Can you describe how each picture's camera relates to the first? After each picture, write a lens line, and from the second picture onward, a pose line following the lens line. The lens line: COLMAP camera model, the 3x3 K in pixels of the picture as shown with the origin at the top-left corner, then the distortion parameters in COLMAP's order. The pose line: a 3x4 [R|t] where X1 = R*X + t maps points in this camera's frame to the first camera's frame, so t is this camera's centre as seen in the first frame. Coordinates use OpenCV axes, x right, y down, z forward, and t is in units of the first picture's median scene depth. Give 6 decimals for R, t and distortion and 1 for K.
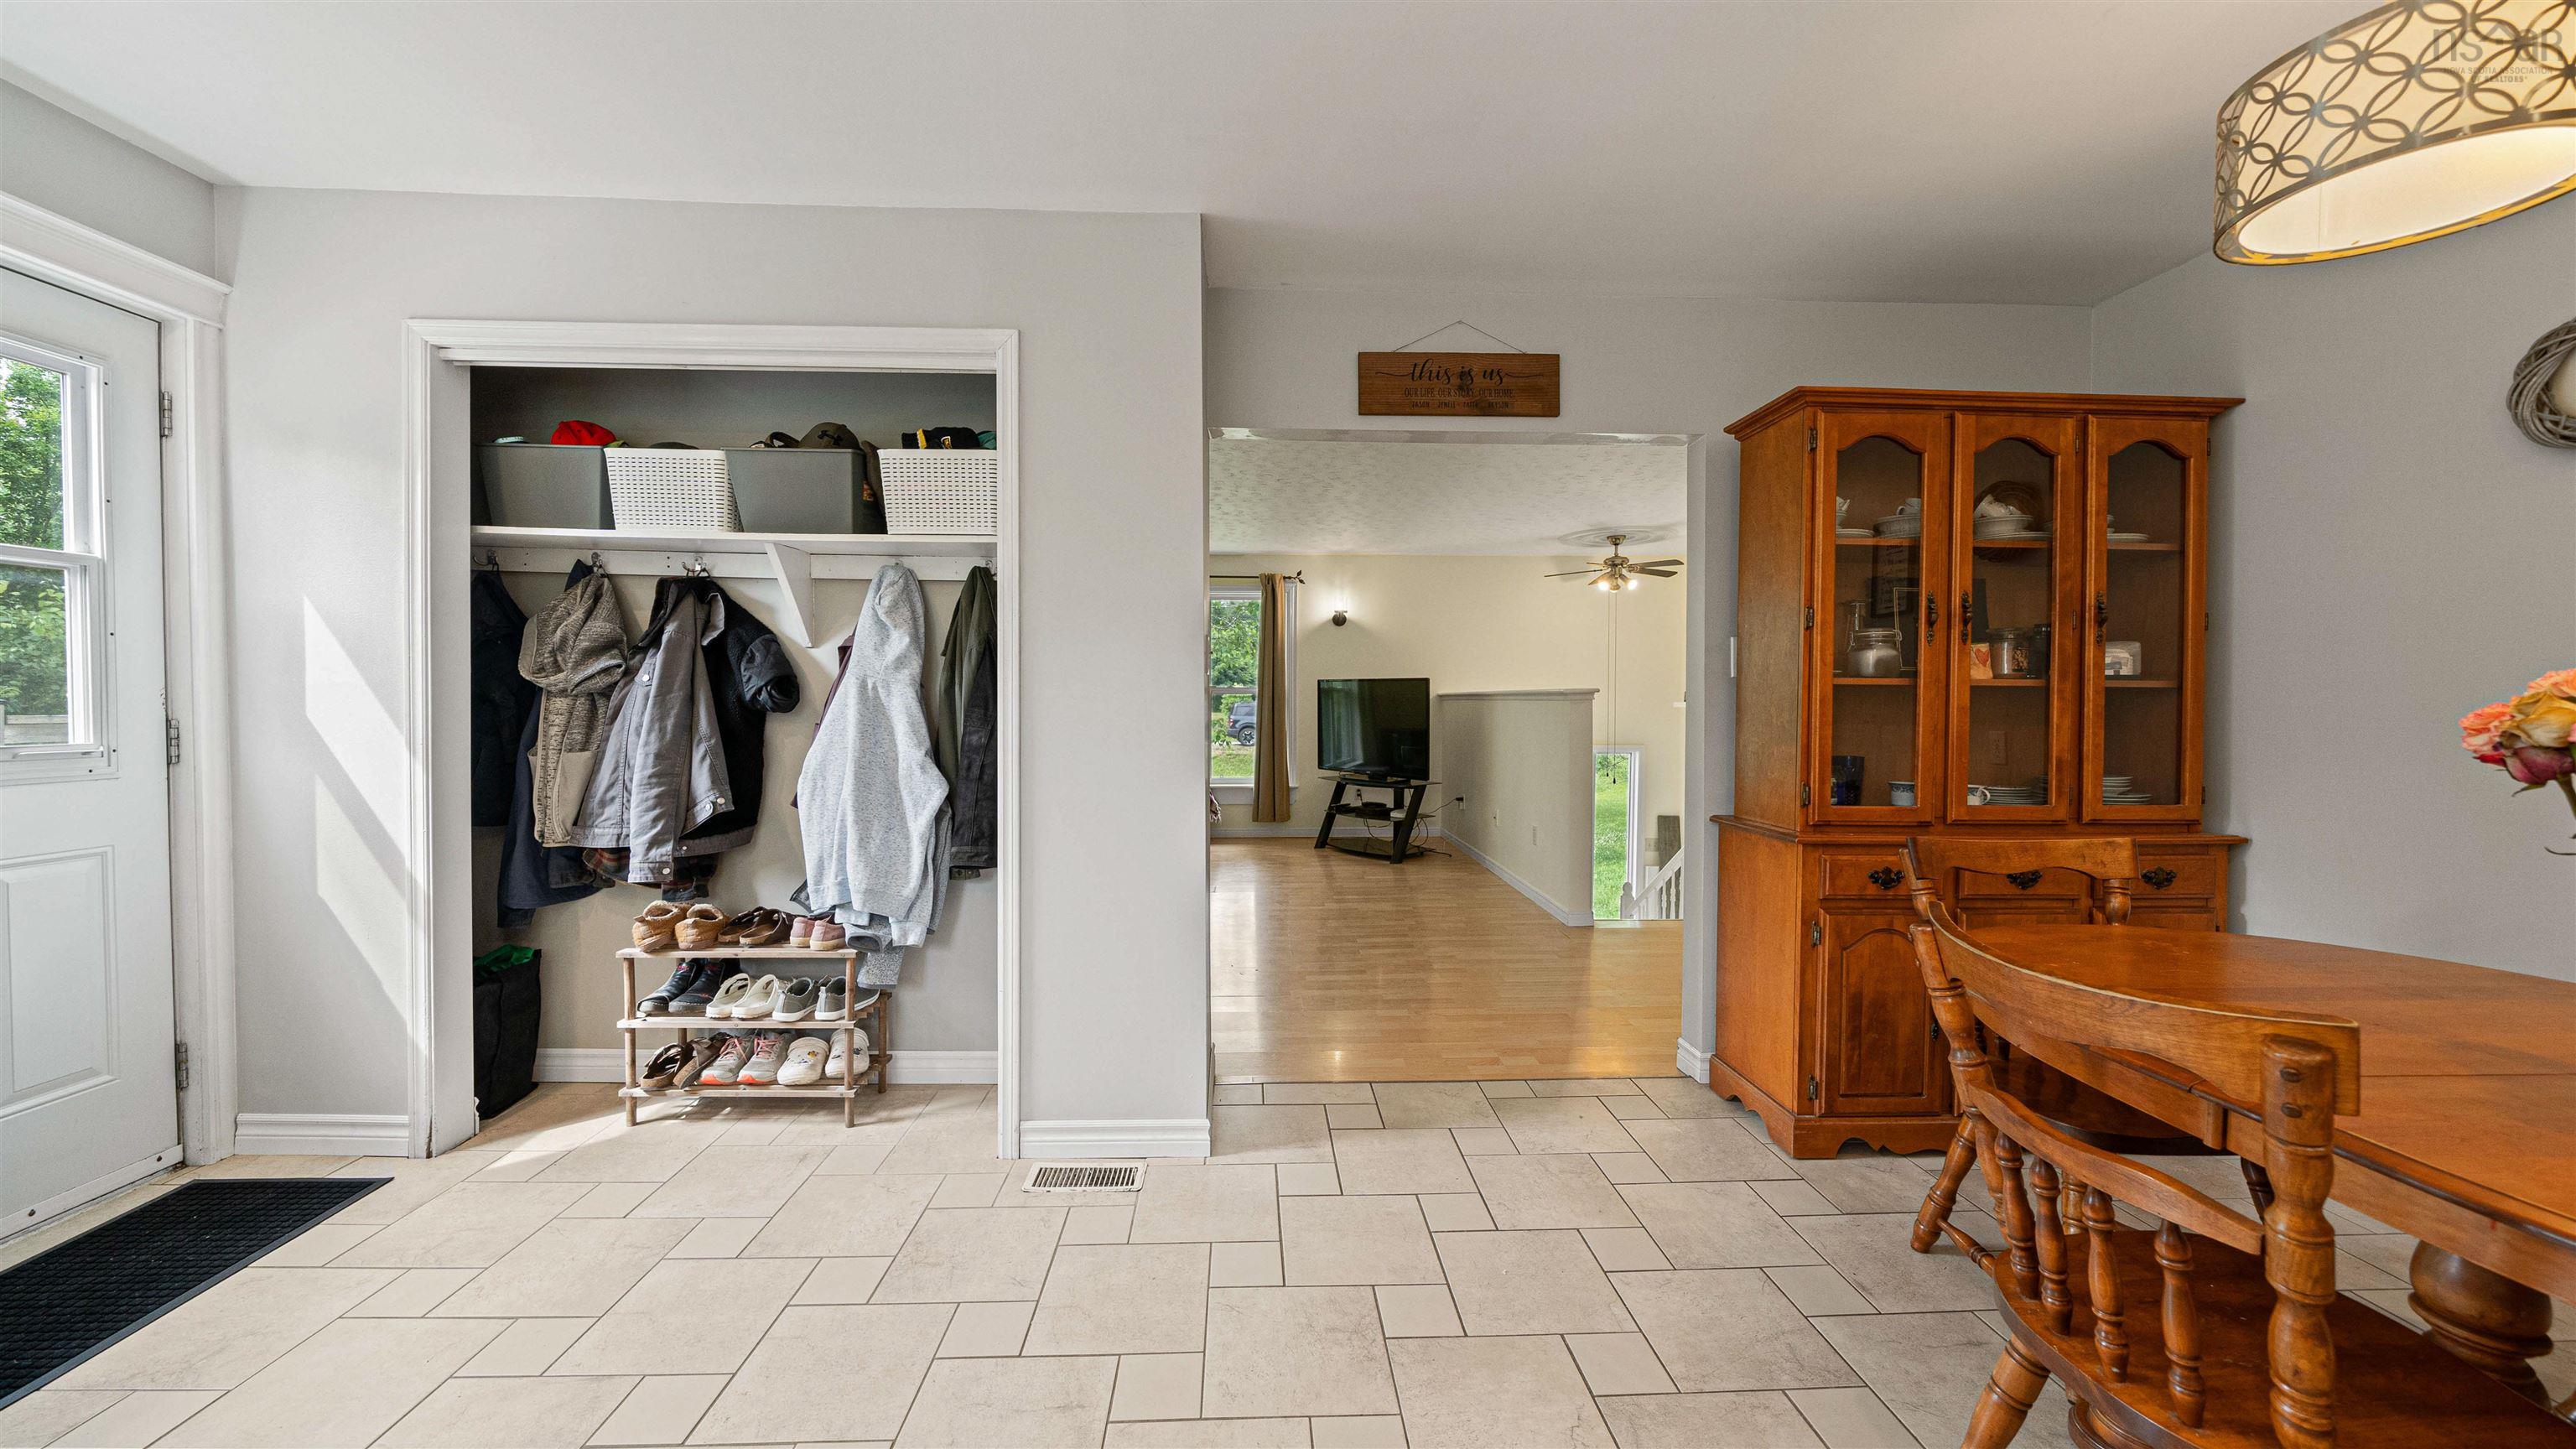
lens RADIAL K [[923.1, 0, 1279.4], [0, 923.1, 716.7], [0, 0, 1]] dist [0.000301, -0.000002]
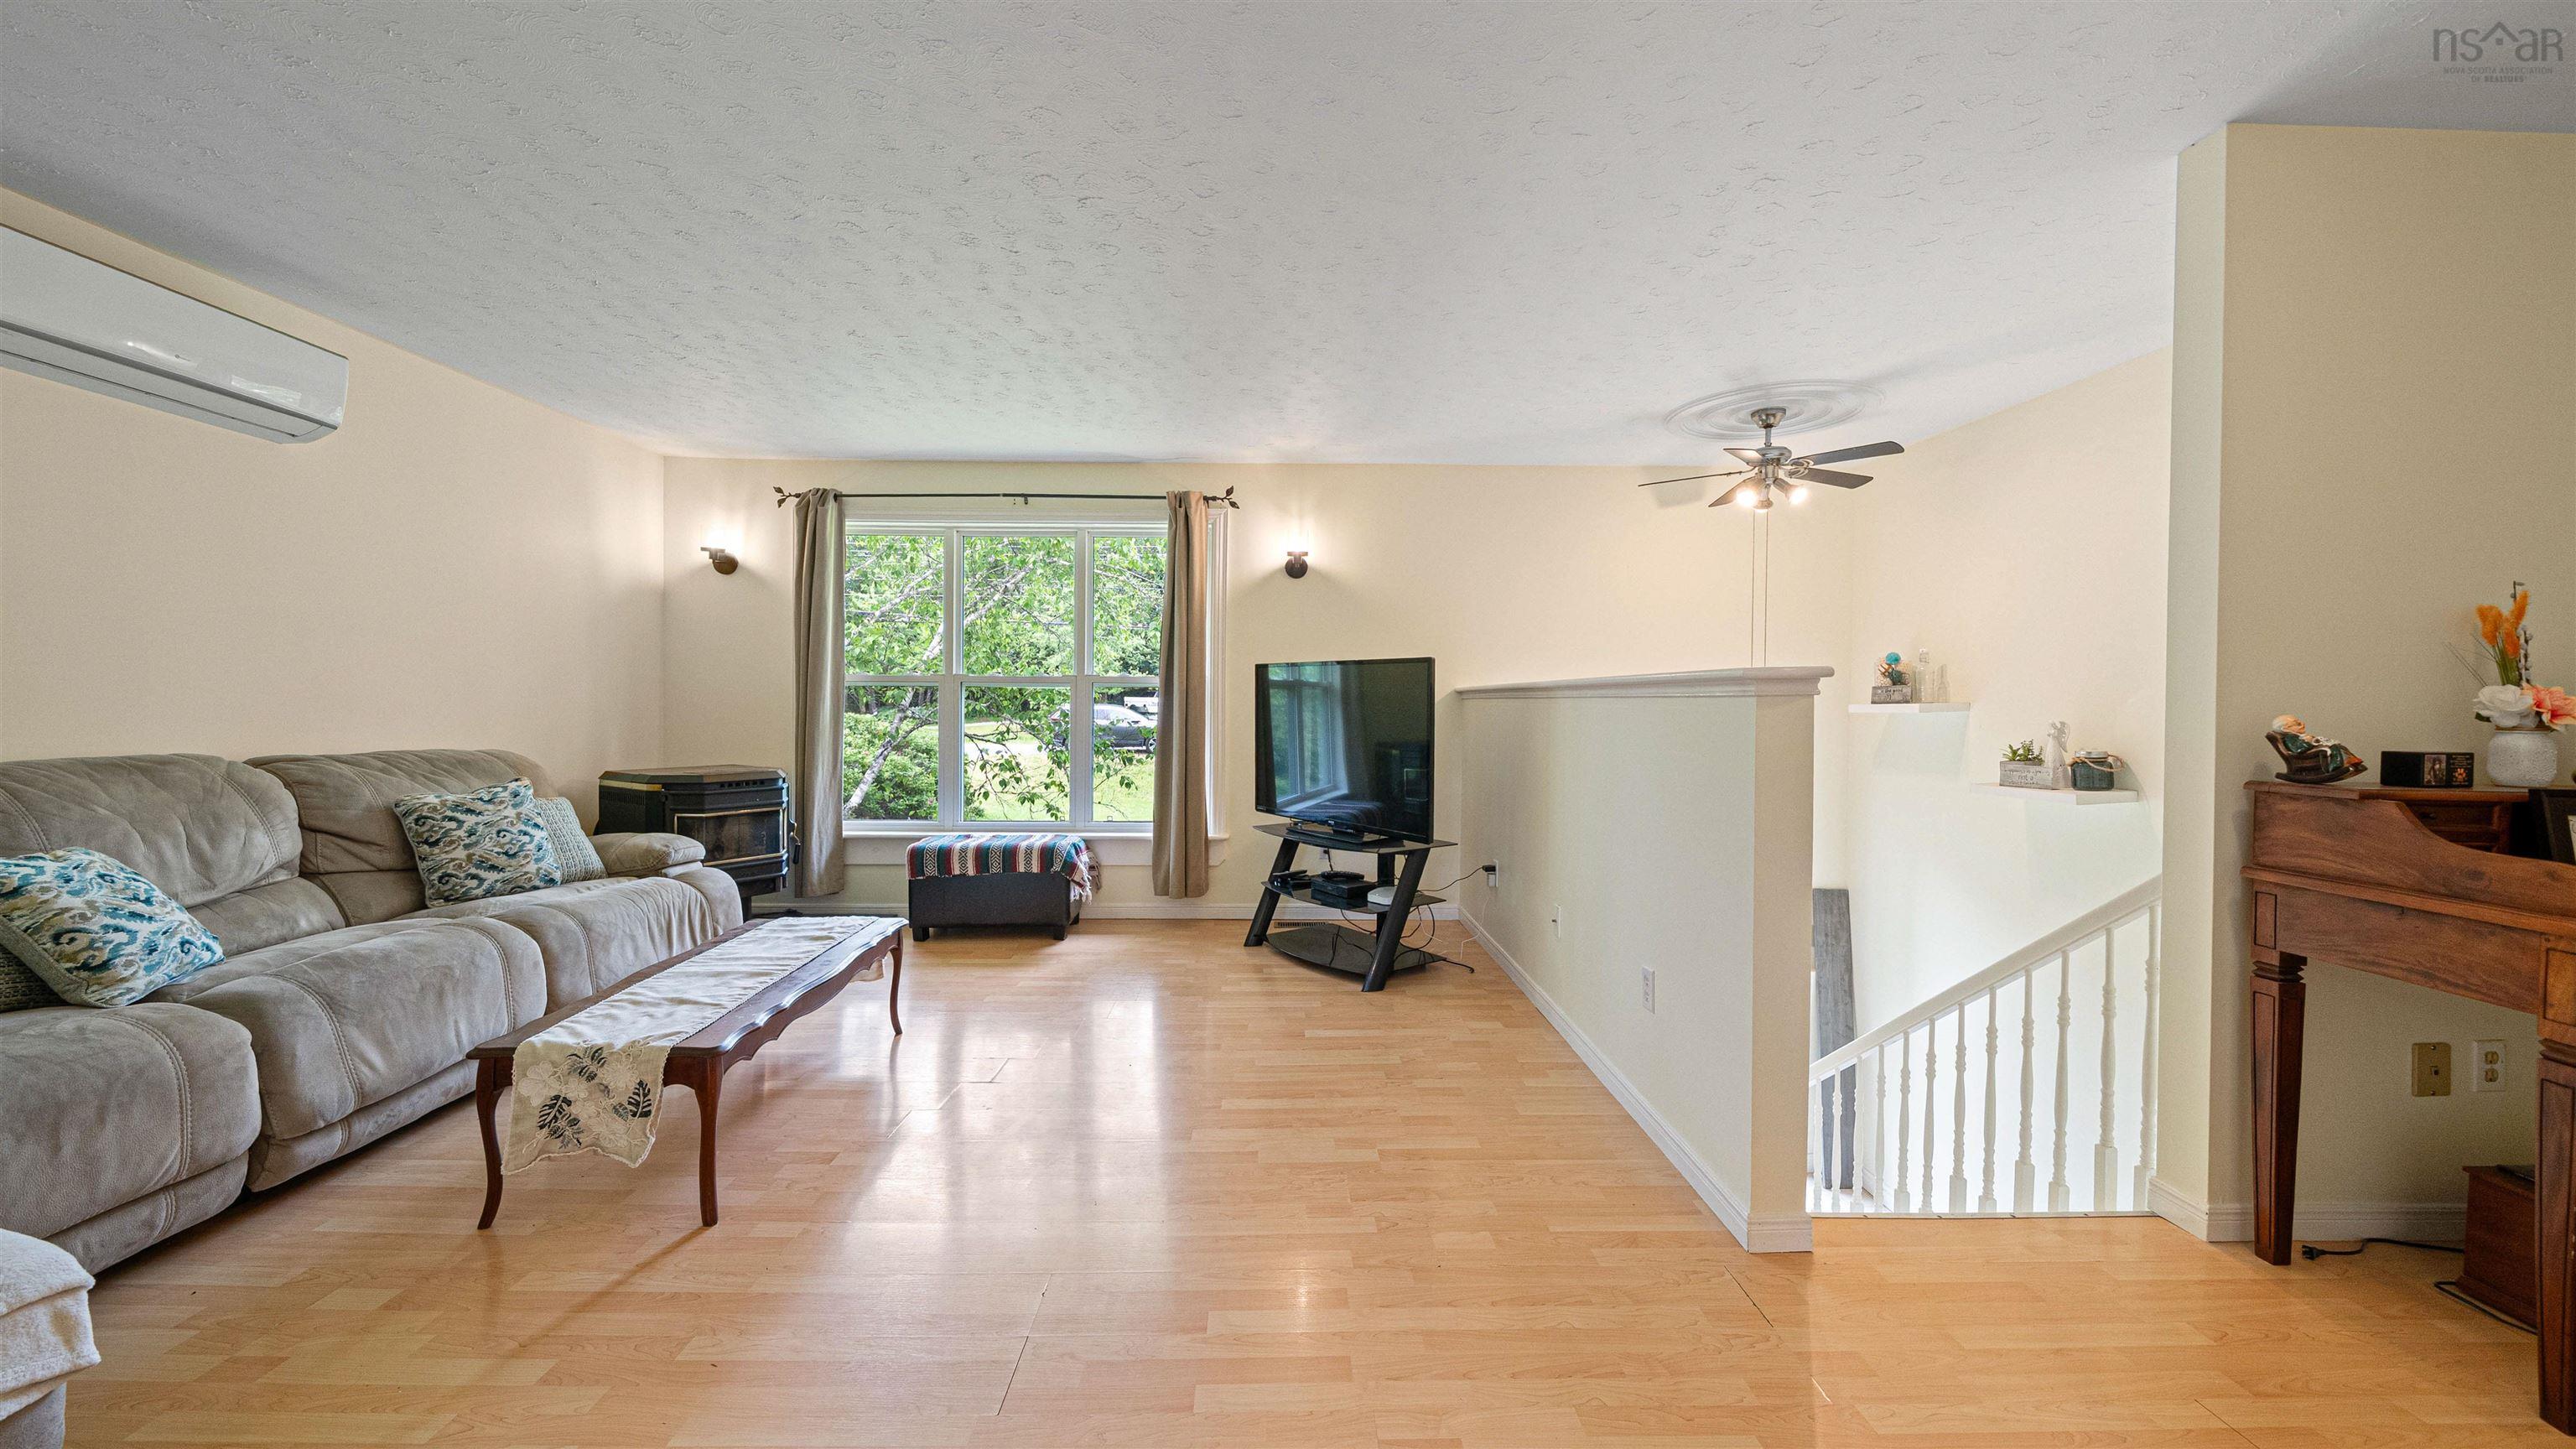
lens RADIAL K [[968.0, 0, 1287.7], [0, 968.0, 715.4], [0, 0, 1]] dist [-0.000415, -0.000069]
pose [[0.999807, 0.005819, -0.018782, 0.078683], [-0.005886, 0.999976, -0.003518, -0.004604], [0.018761, 0.003628, 0.999817, 0.386112]]
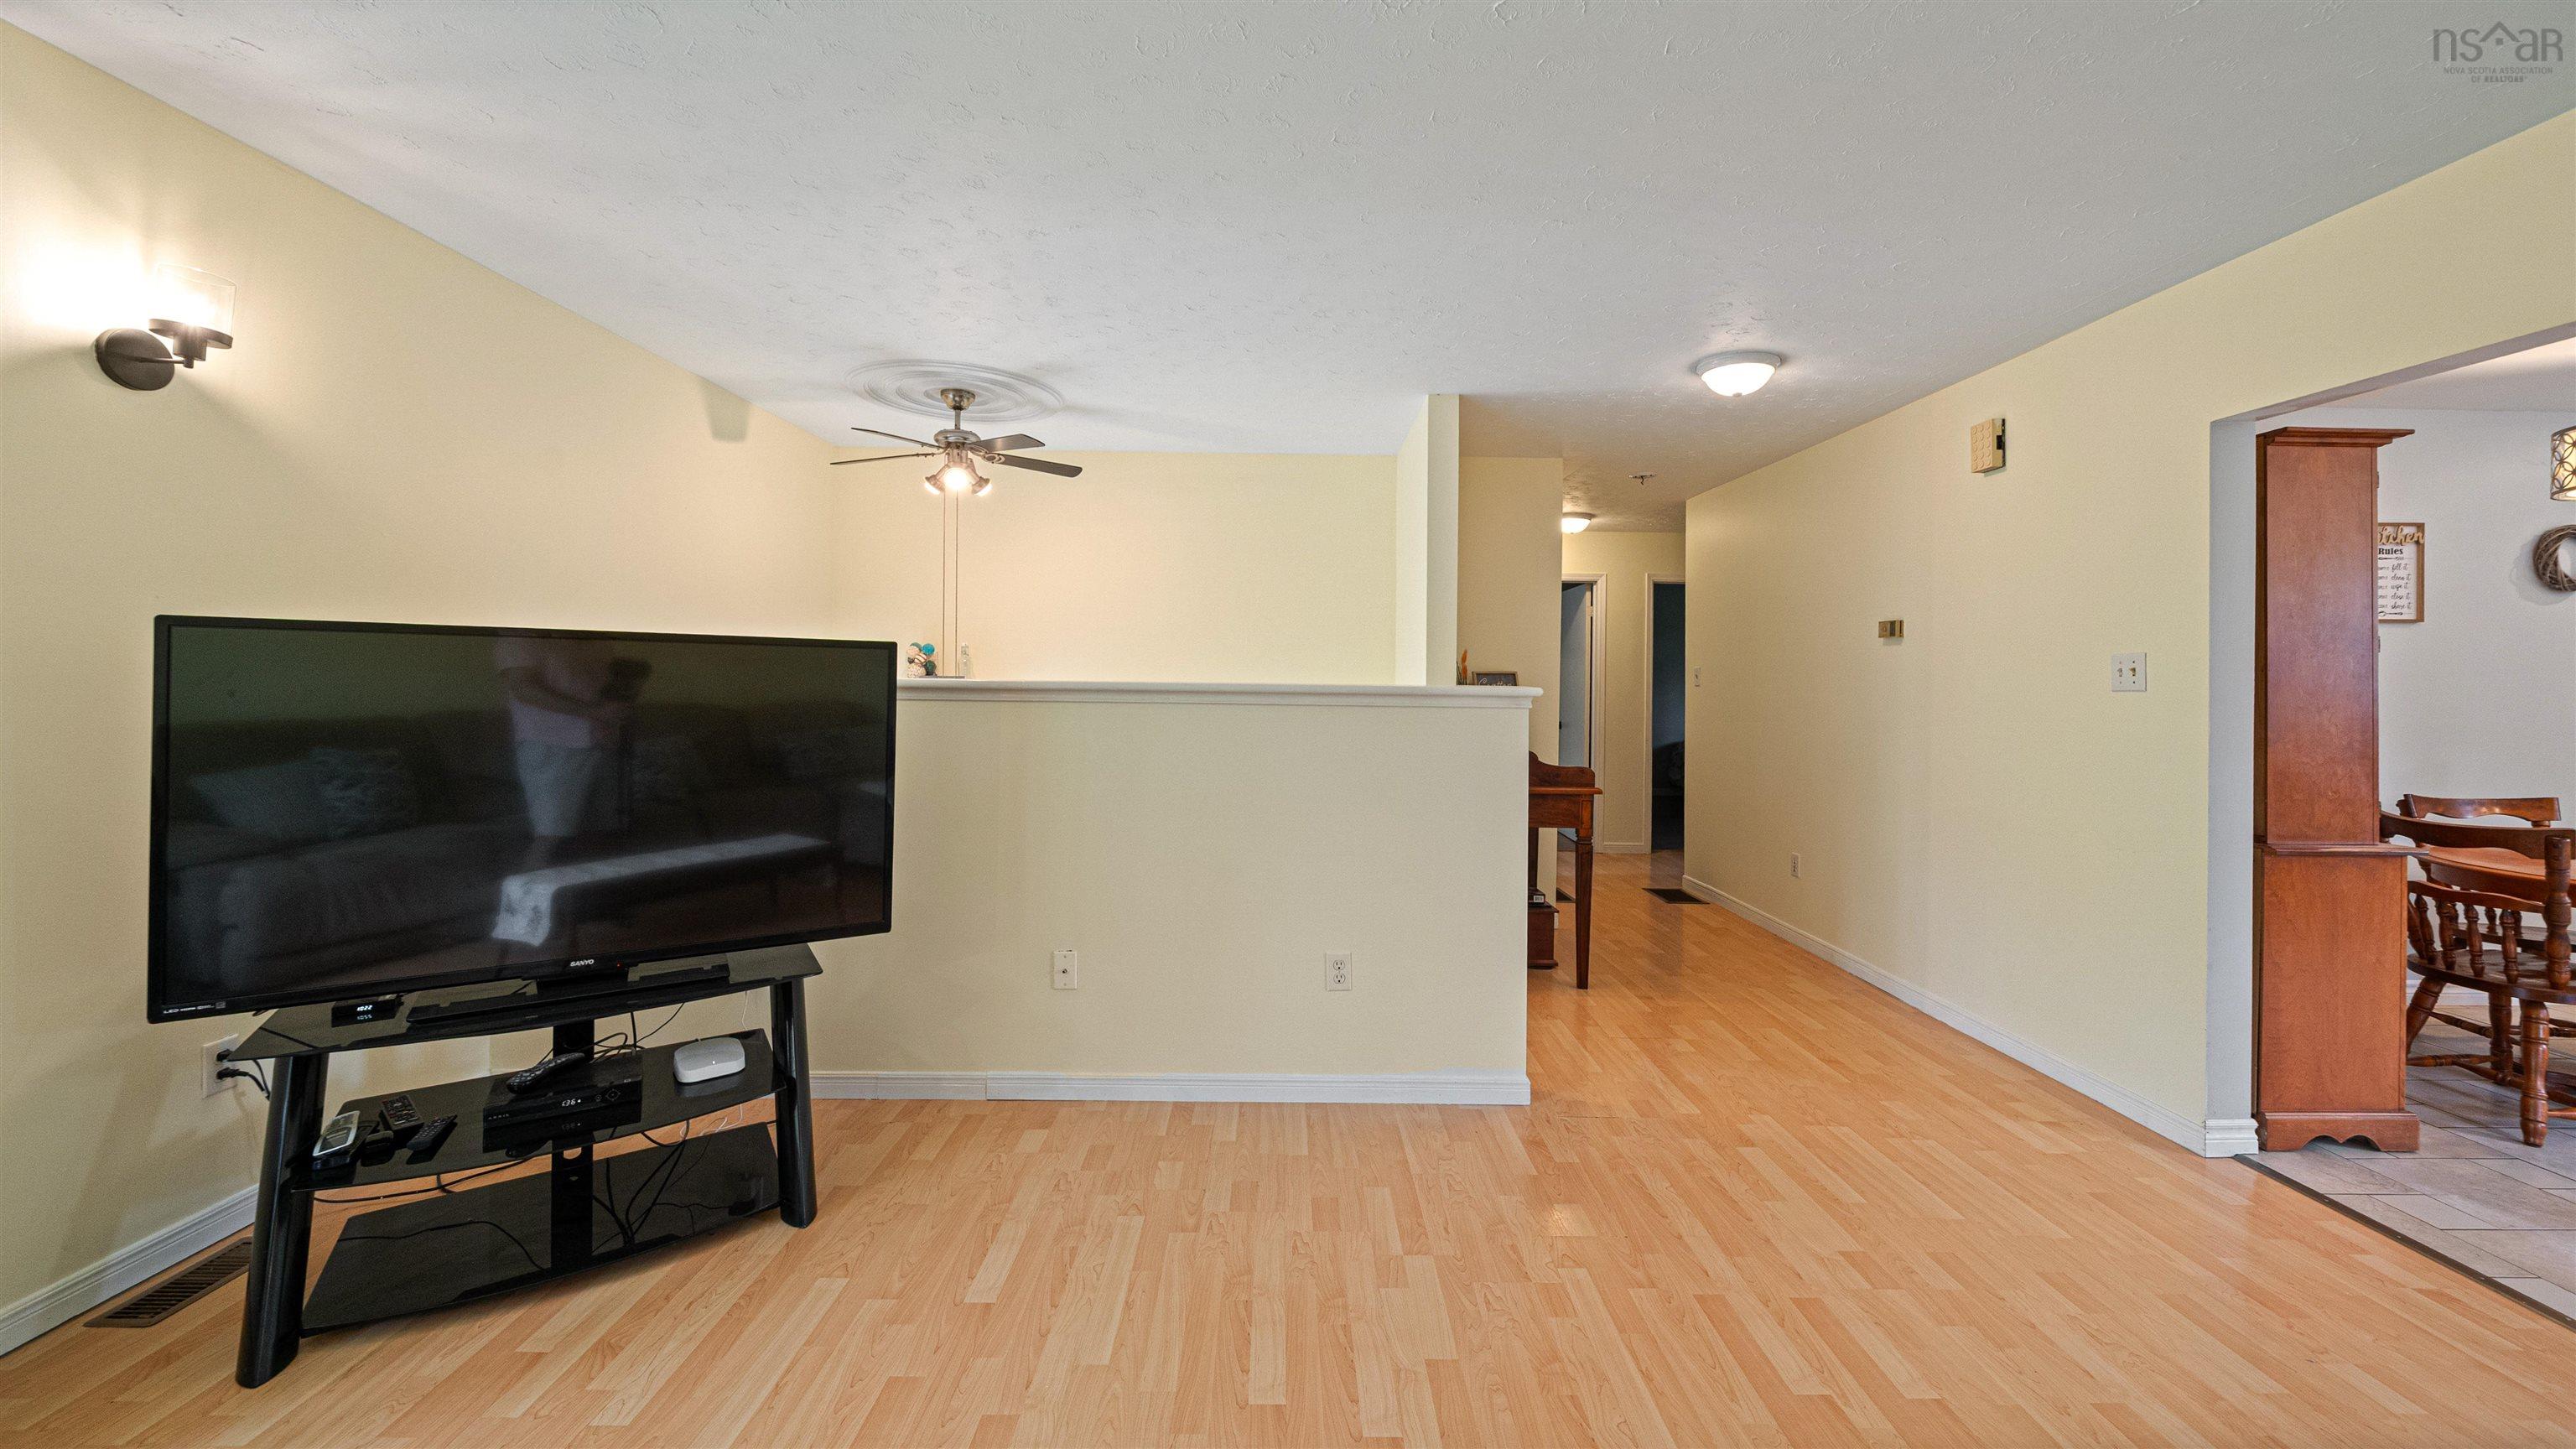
lens RADIAL K [[944.1, 0, 1303.3], [0, 944.1, 686.9], [0, 0, 1]] dist [-0.012716, 0.000080]
pose [[0.014070, -0.005077, 0.999888, -0.181376], [0.005005, 0.999975, 0.005007, -0.023713], [-0.999888, 0.004934, 0.014095, 0.765272]]
